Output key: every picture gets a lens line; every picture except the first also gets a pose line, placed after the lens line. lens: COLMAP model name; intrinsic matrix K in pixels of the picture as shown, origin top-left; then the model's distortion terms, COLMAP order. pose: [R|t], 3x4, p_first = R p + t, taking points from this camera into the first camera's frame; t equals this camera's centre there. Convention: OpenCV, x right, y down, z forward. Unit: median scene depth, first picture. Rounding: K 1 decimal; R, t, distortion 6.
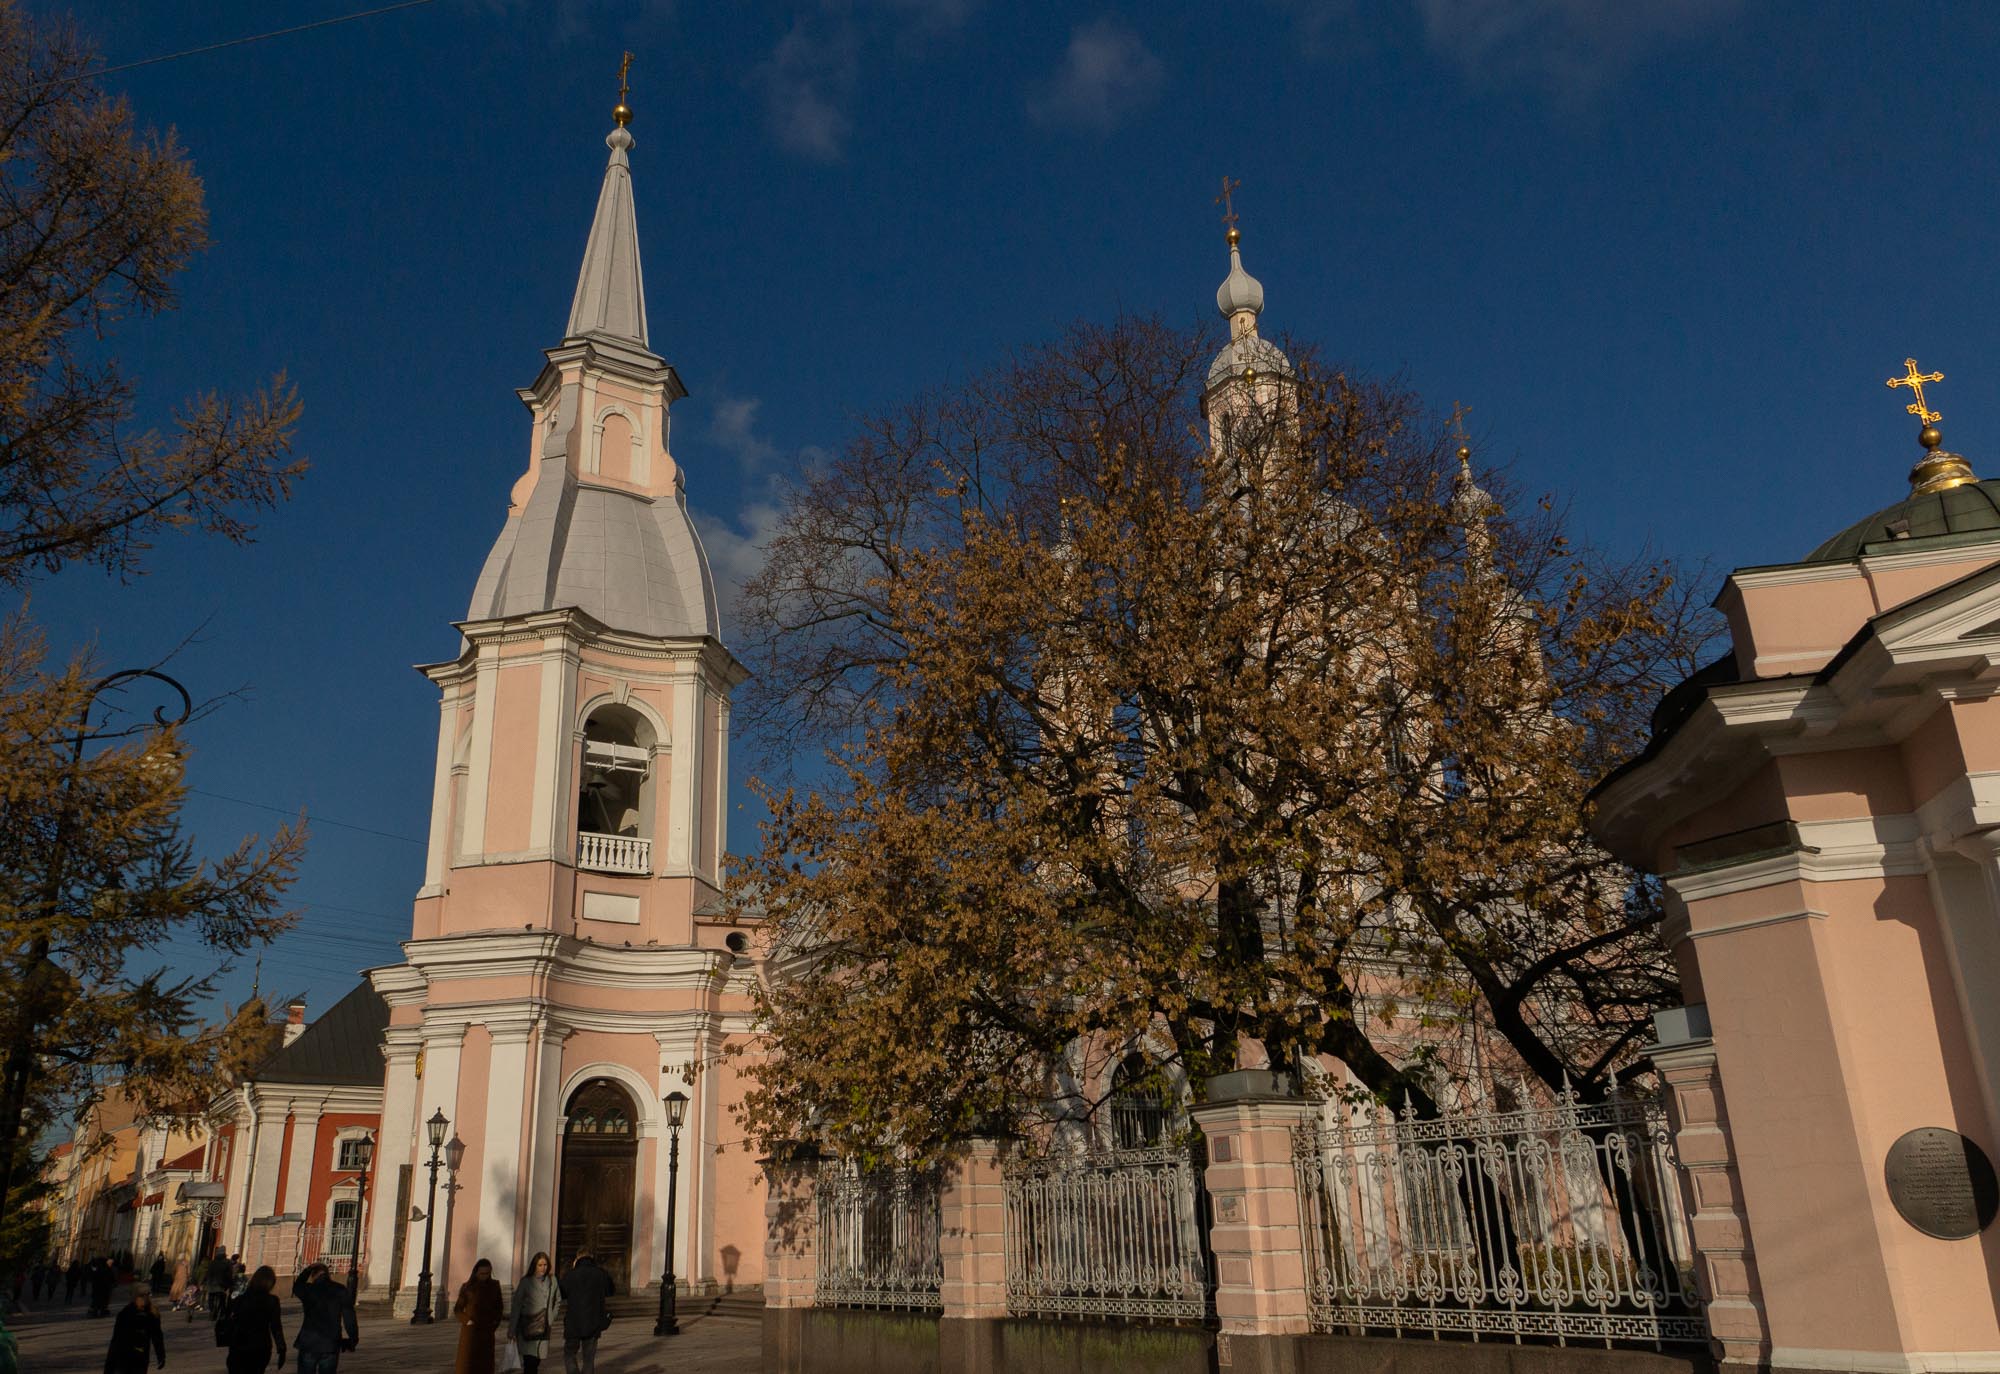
lens RADIAL K [[1498.7, 0, 916.0], [0, 1498.7, 708.8], [0, 0, 1]] dist [-0.004659, 0.002665]
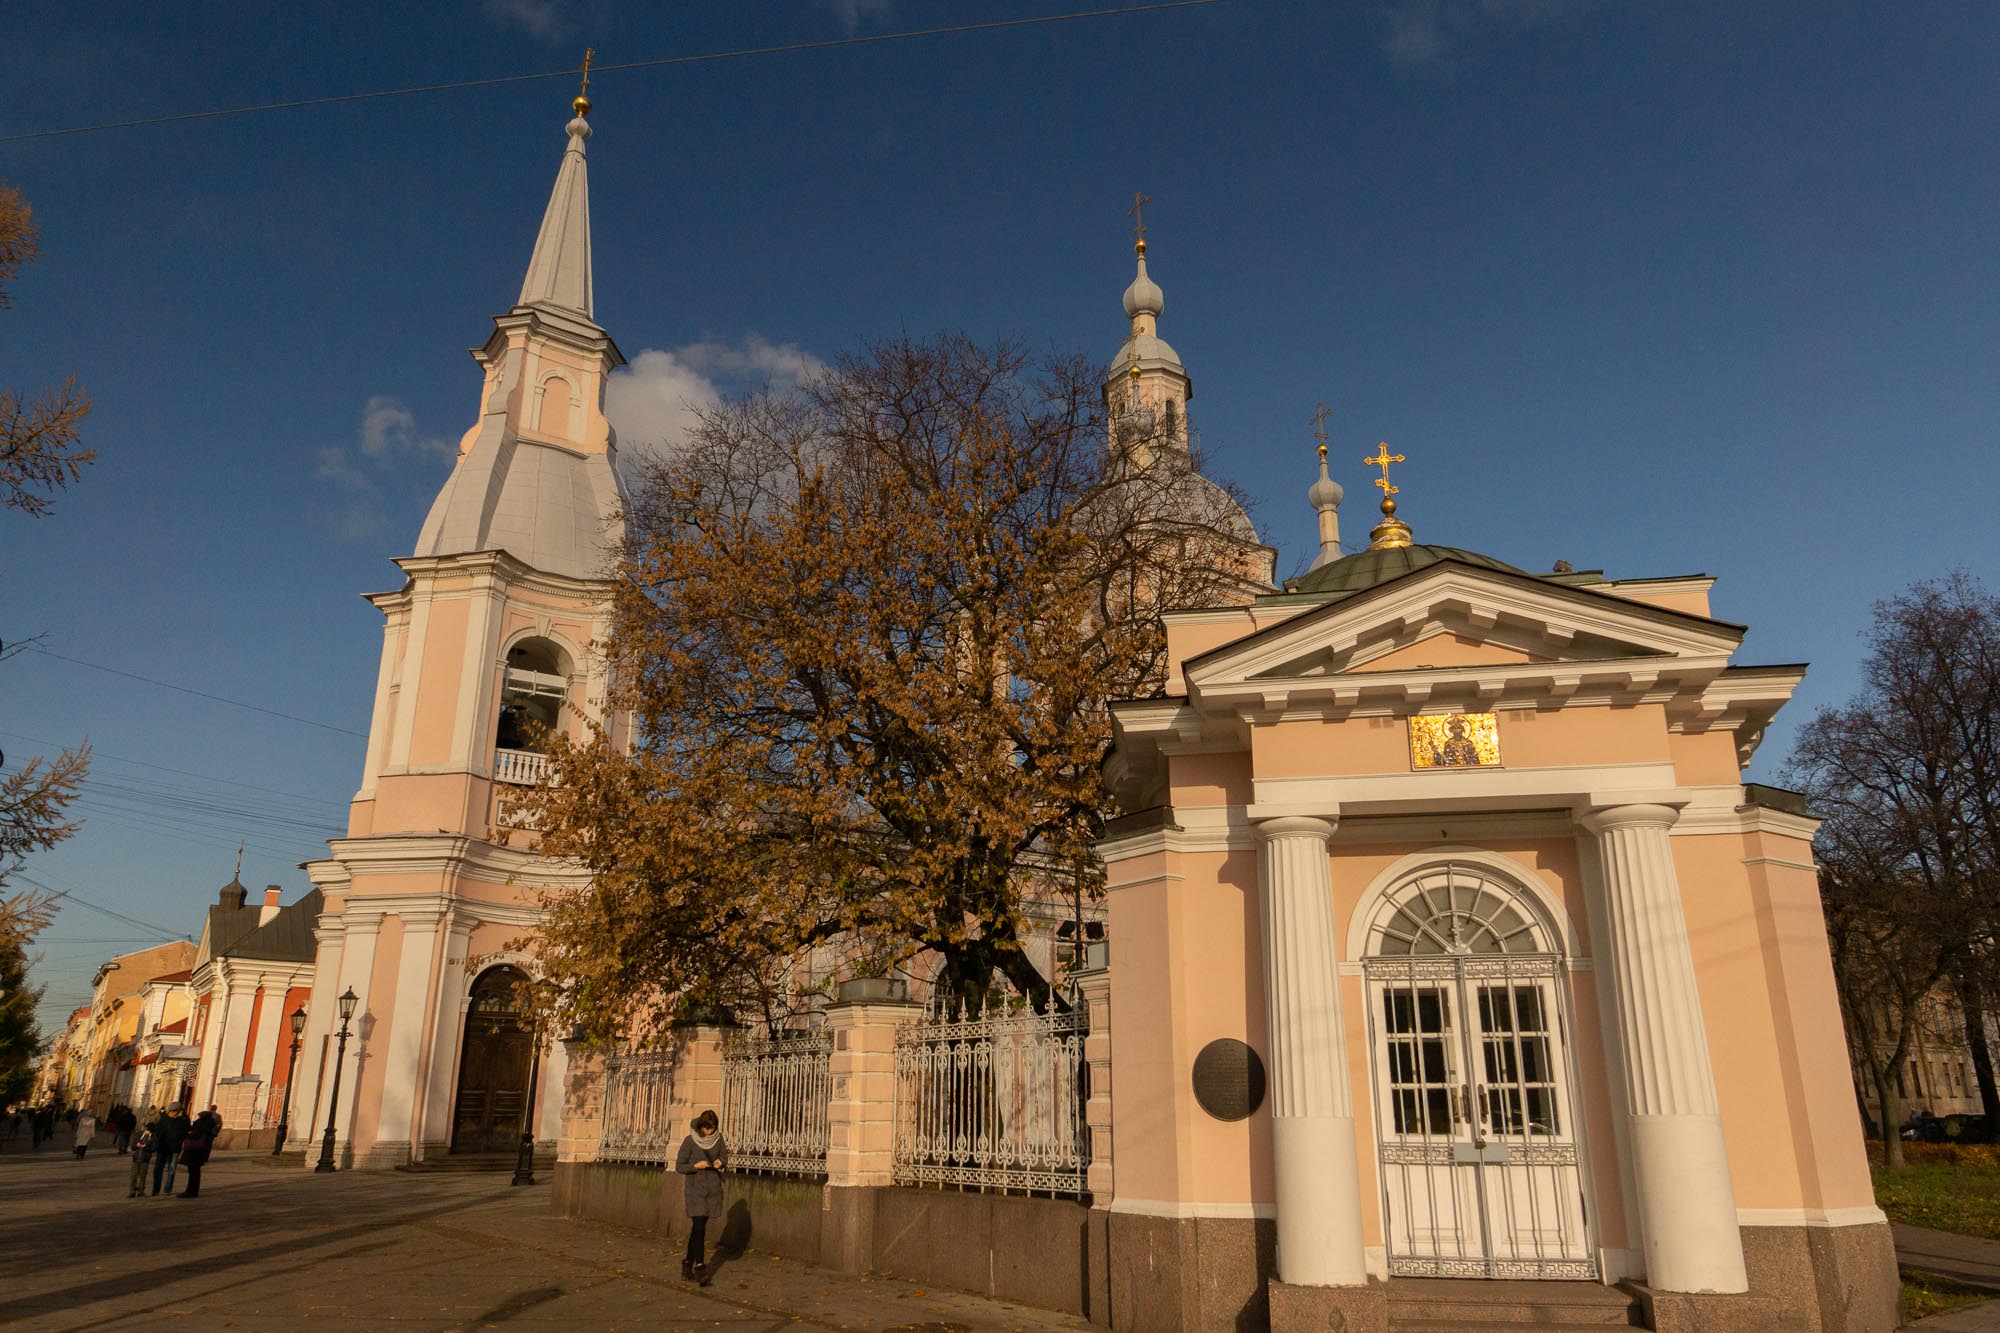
lens RADIAL K [[1350.0, 0, 995.2], [0, 1350.0, 685.2], [0, 0, 1]] dist [-0.006942, -0.005585]
pose [[0.996873, 0.044425, 0.065349, 0.082329], [-0.046475, 0.998463, 0.030191, -0.014267], [-0.063907, -0.033133, 0.997406, -0.041444]]
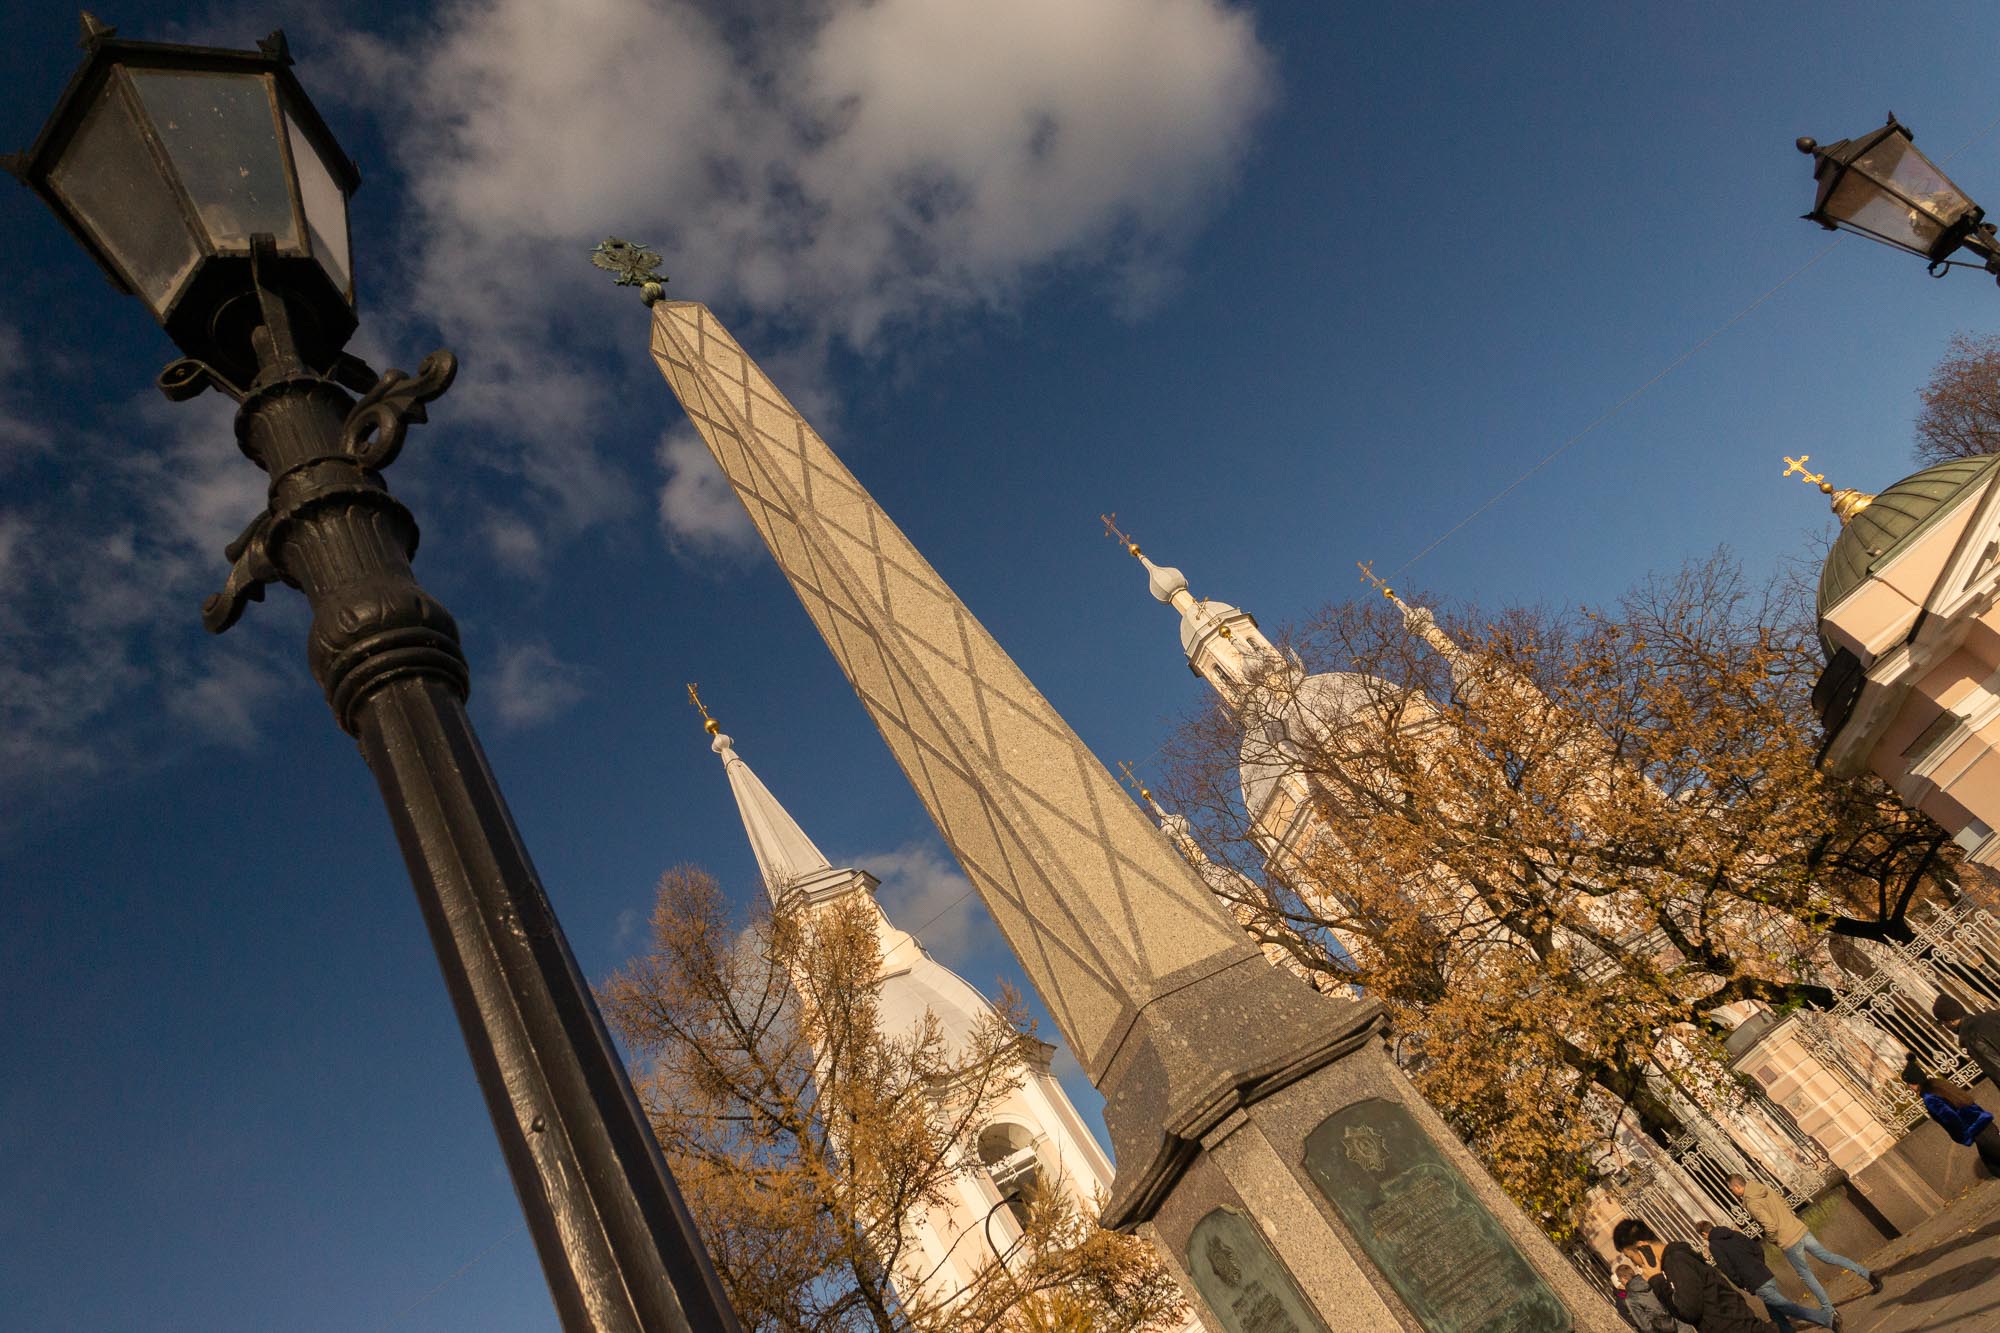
lens RADIAL K [[1350.0, 0, 995.2], [0, 1350.0, 685.2], [0, 0, 1]] dist [-0.006942, -0.005585]
pose [[0.841080, -0.528667, 0.114438, -0.137472], [0.540378, 0.811835, -0.221168, -0.051692], [0.024019, 0.247859, 0.968498, -0.153268]]
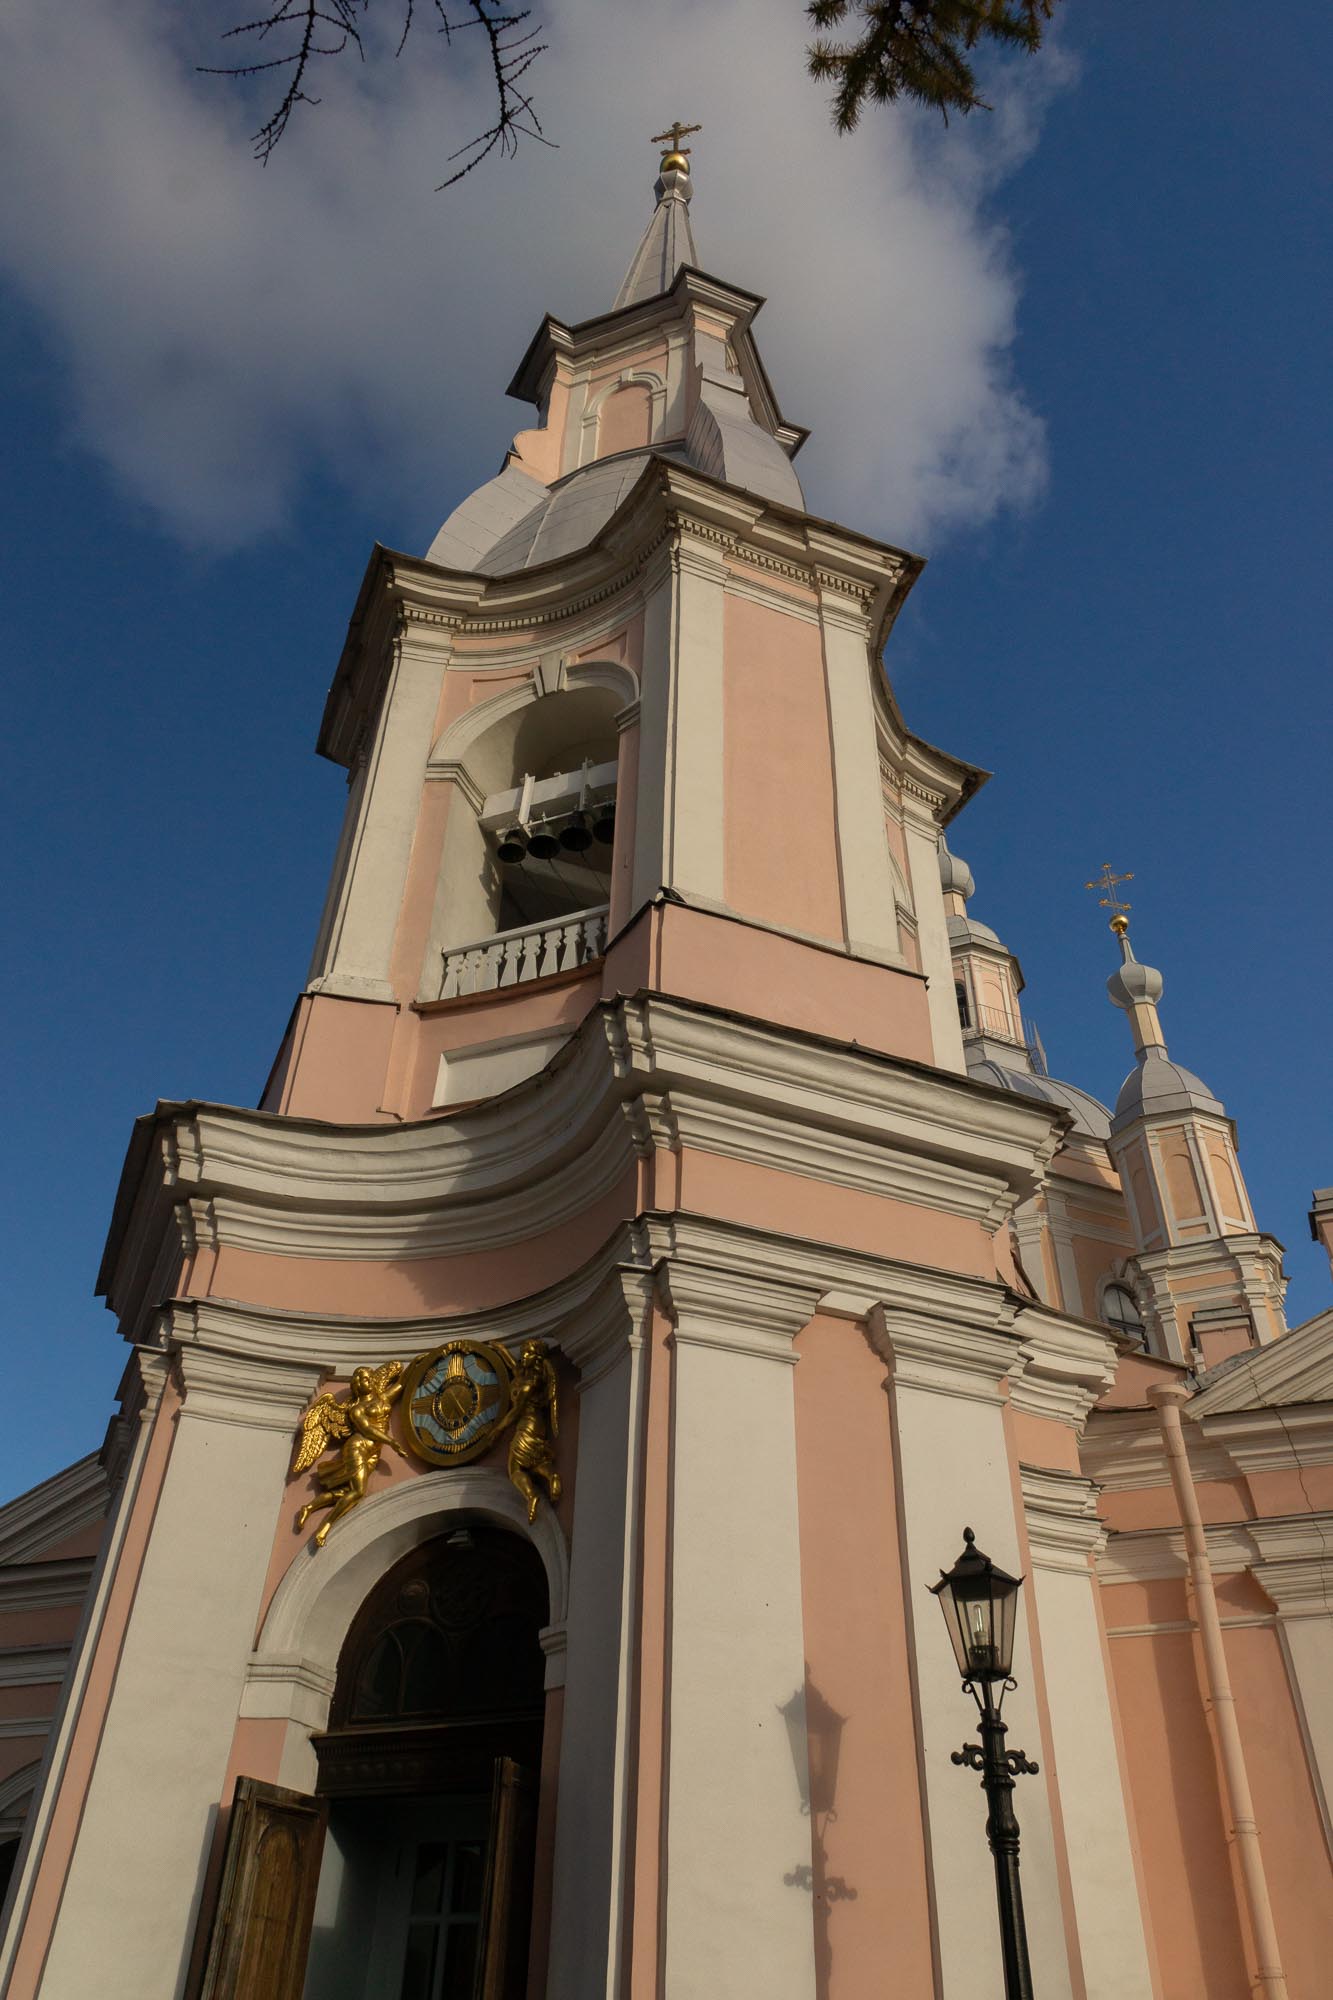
lens RADIAL K [[1450.9, 0, 658.0], [0, 1450.9, 1002.8], [0, 0, 1]] dist [0.008436, 0.003606]
pose [[0.793354, 0.407817, 0.451969, -0.448894], [-0.237868, 0.891087, -0.386502, 0.258513], [-0.560365, 0.199123, 0.803953, 0.708288]]
